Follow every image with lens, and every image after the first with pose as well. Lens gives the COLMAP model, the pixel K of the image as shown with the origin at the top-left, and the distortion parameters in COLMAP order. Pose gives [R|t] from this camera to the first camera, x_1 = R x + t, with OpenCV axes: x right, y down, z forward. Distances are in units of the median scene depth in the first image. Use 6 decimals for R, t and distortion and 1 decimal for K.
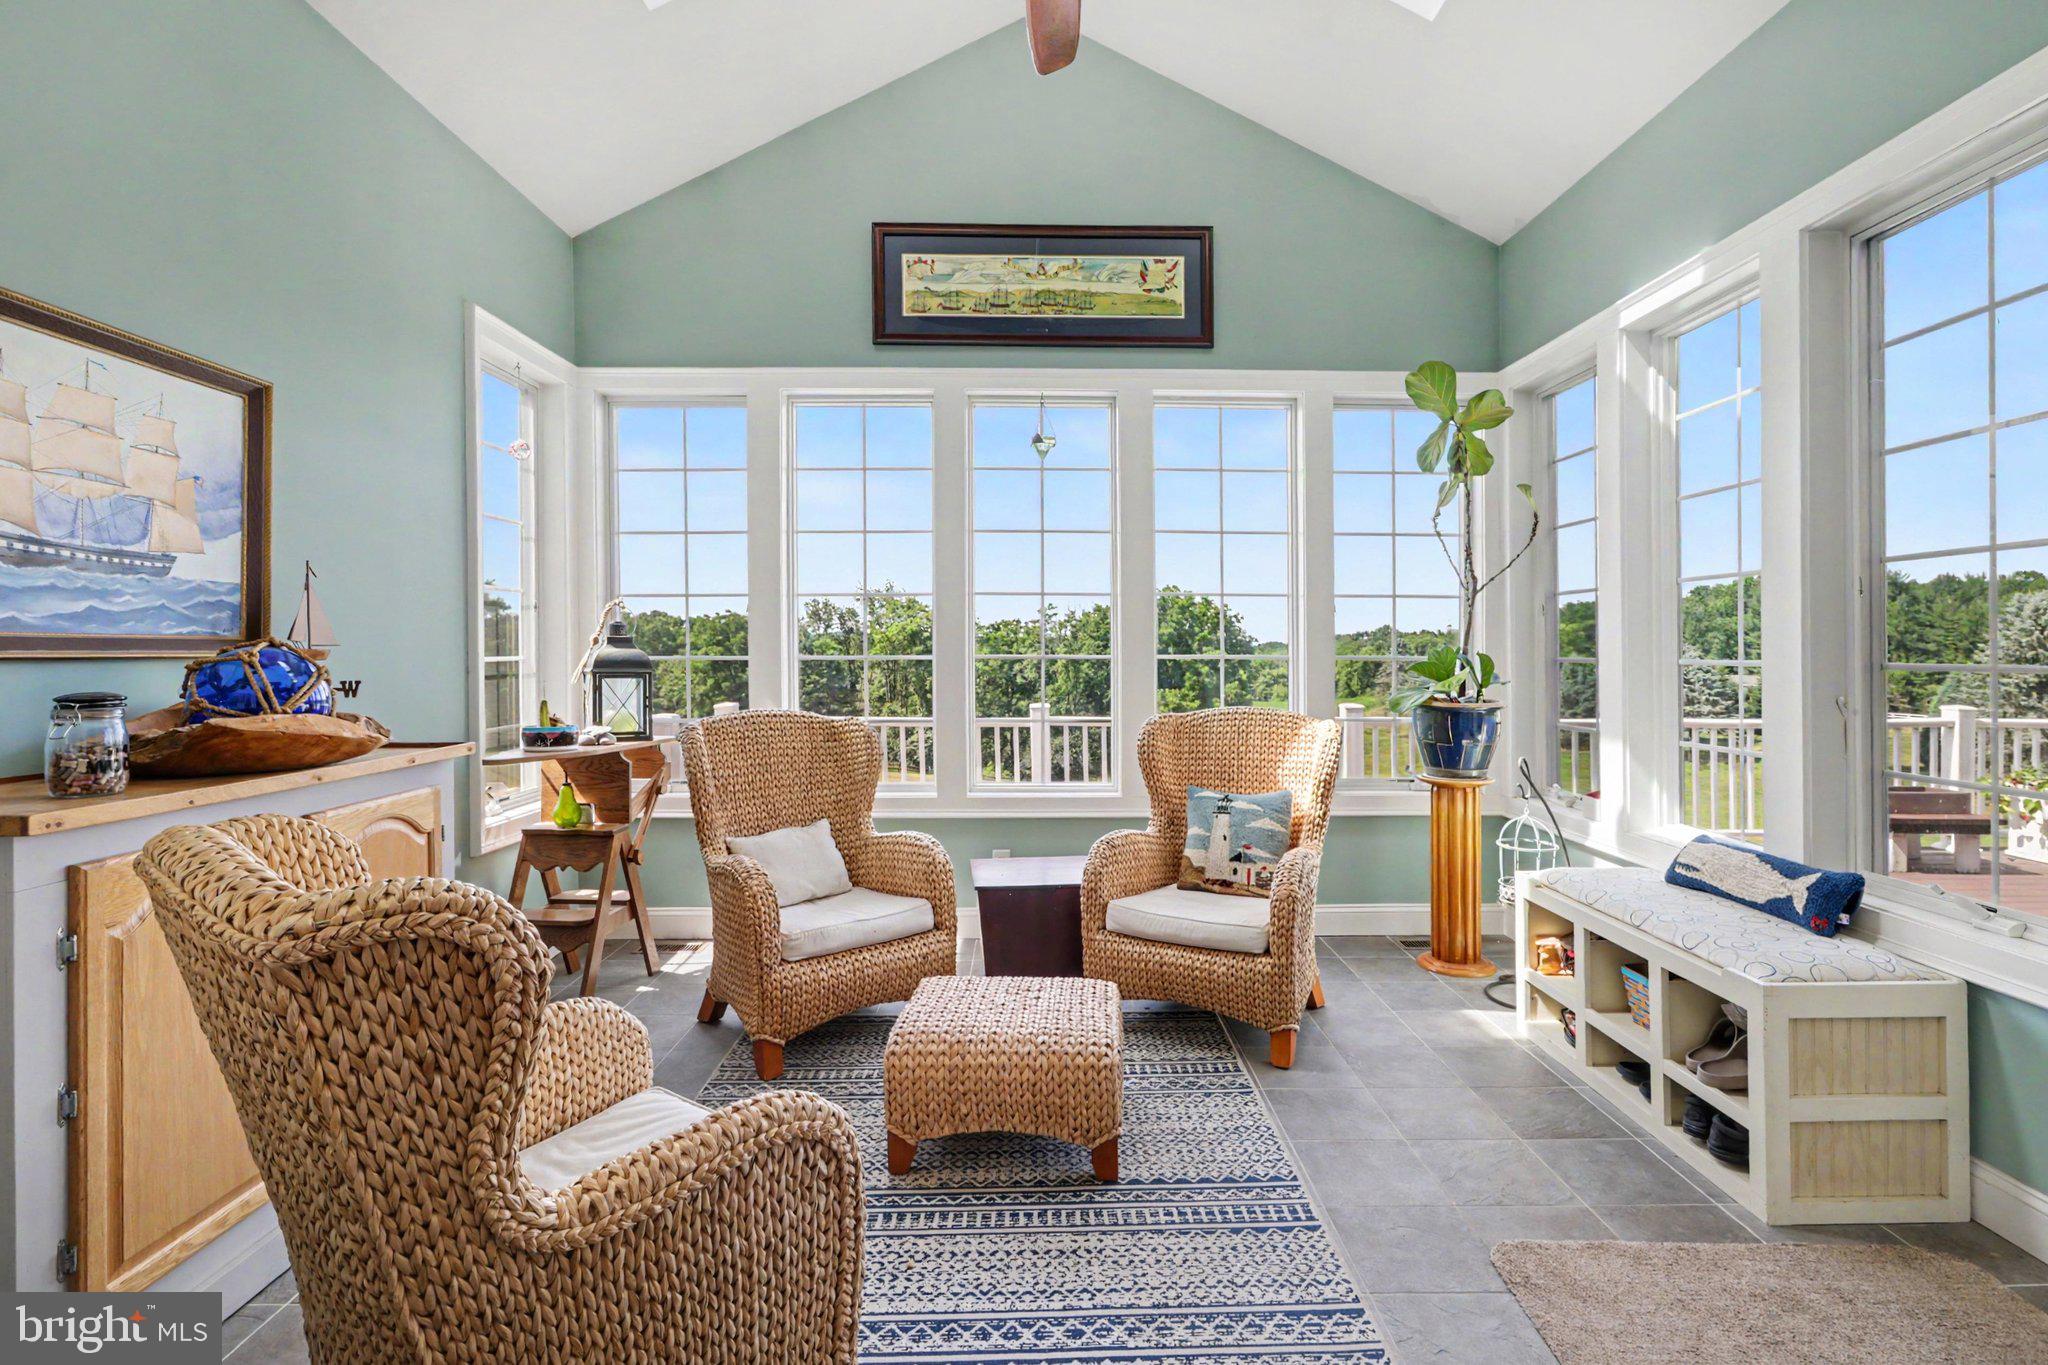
lens RADIAL K [[972.6, 0, 1033.6], [0, 972.6, 645.9], [0, 0, 1]] dist [0.001240, -0.000156]
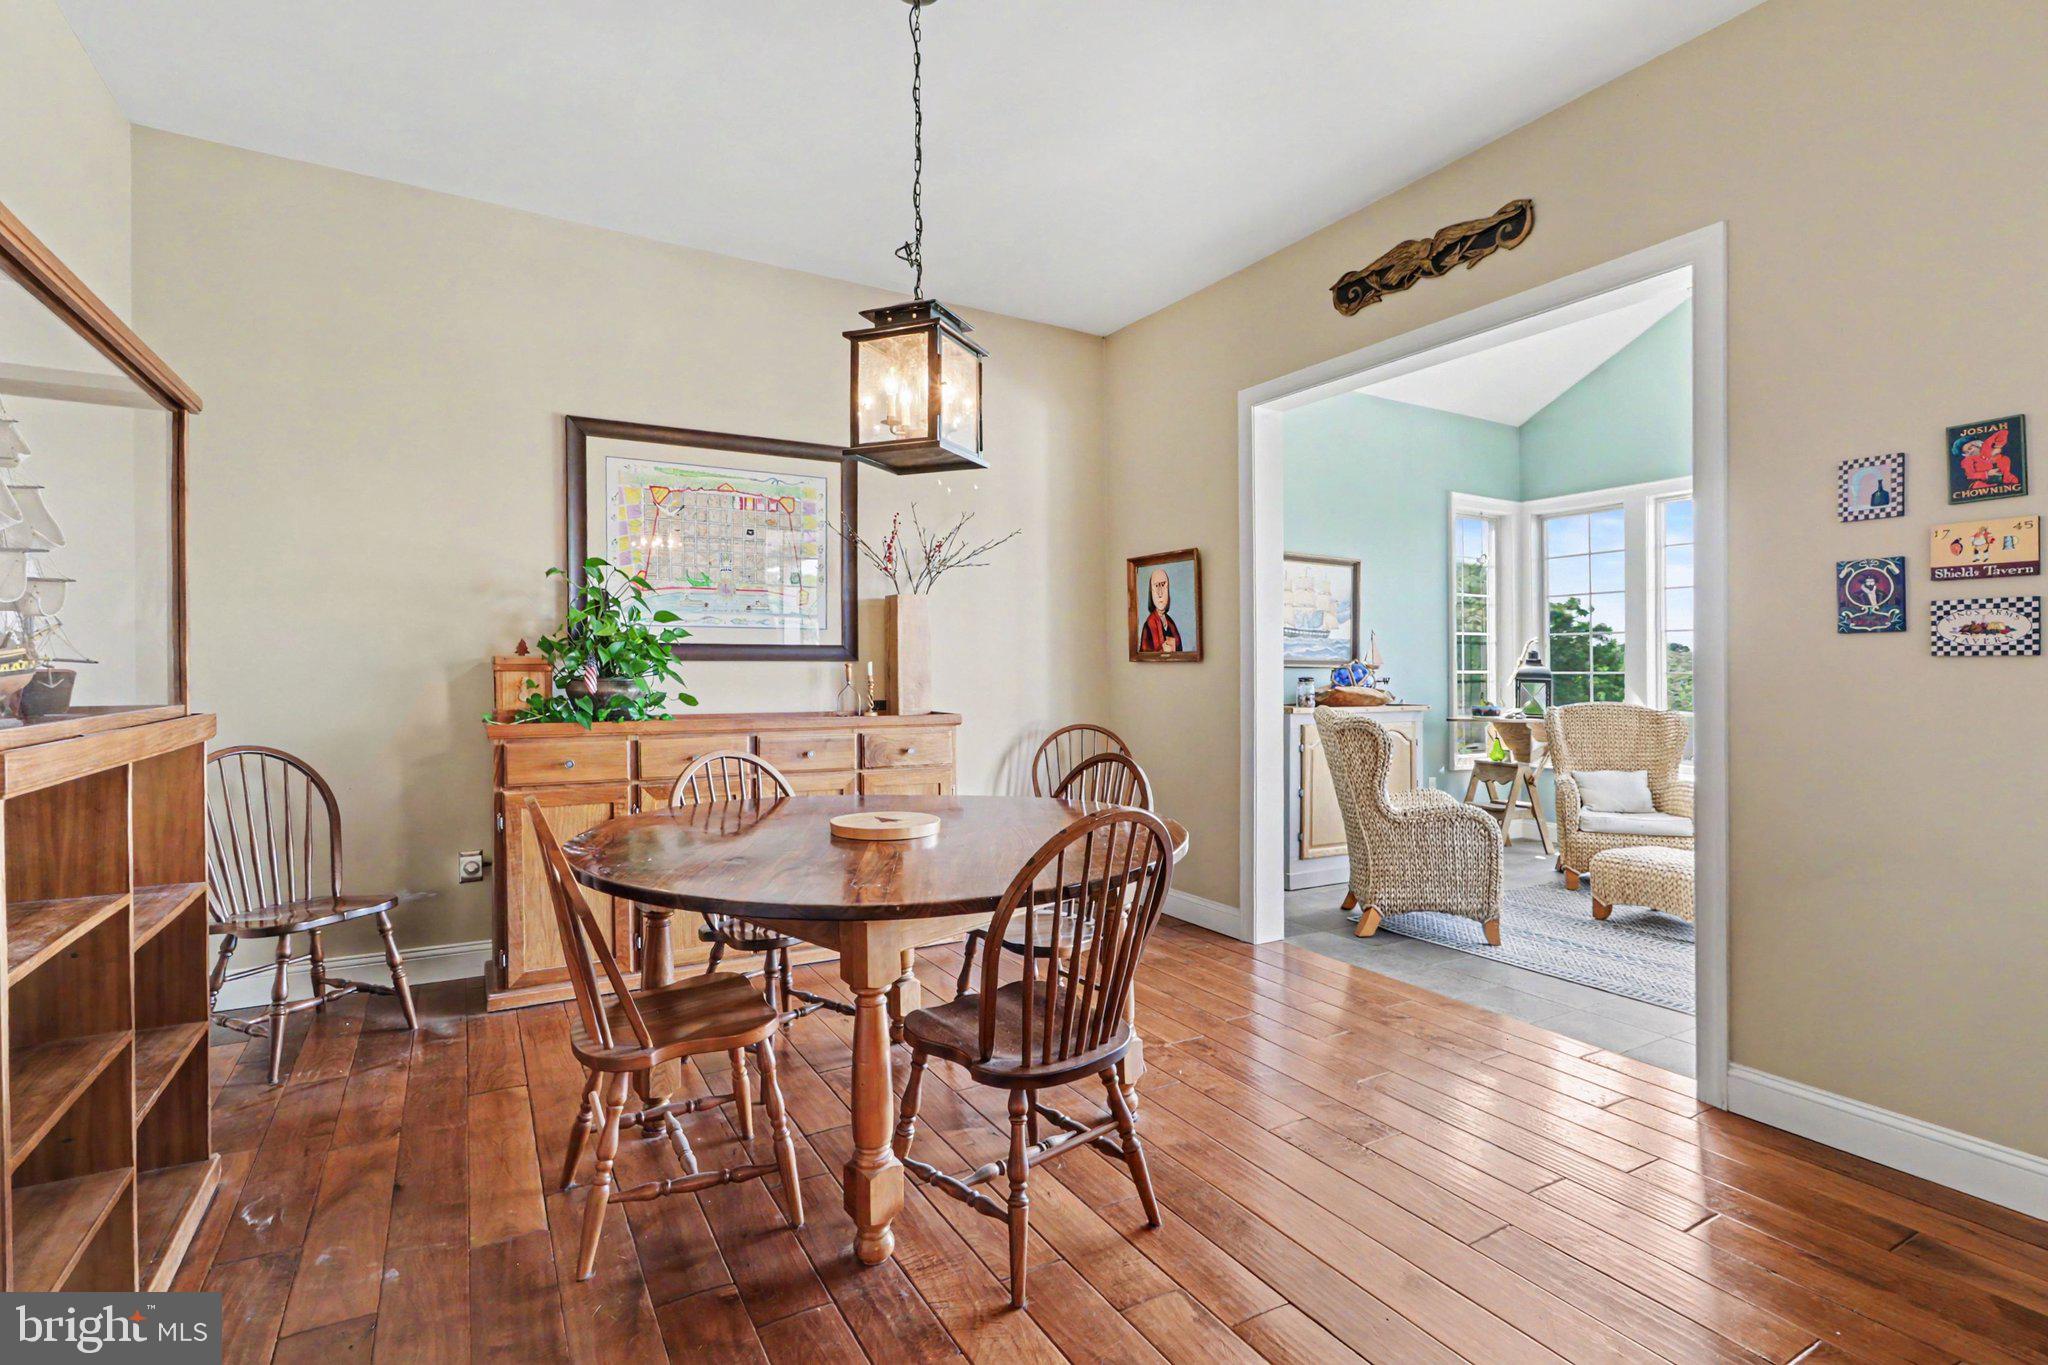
lens RADIAL K [[952.2, 0, 1024.0], [0, 952.2, 682.5], [0, 0, 1]] dist [0.001250, 0.000169]
pose [[0.488393, 0.011343, -0.872550, 0.958801], [-0.003596, 0.999933, 0.010987, 0.025032], [0.872616, -0.002228, 0.488401, -0.980094]]
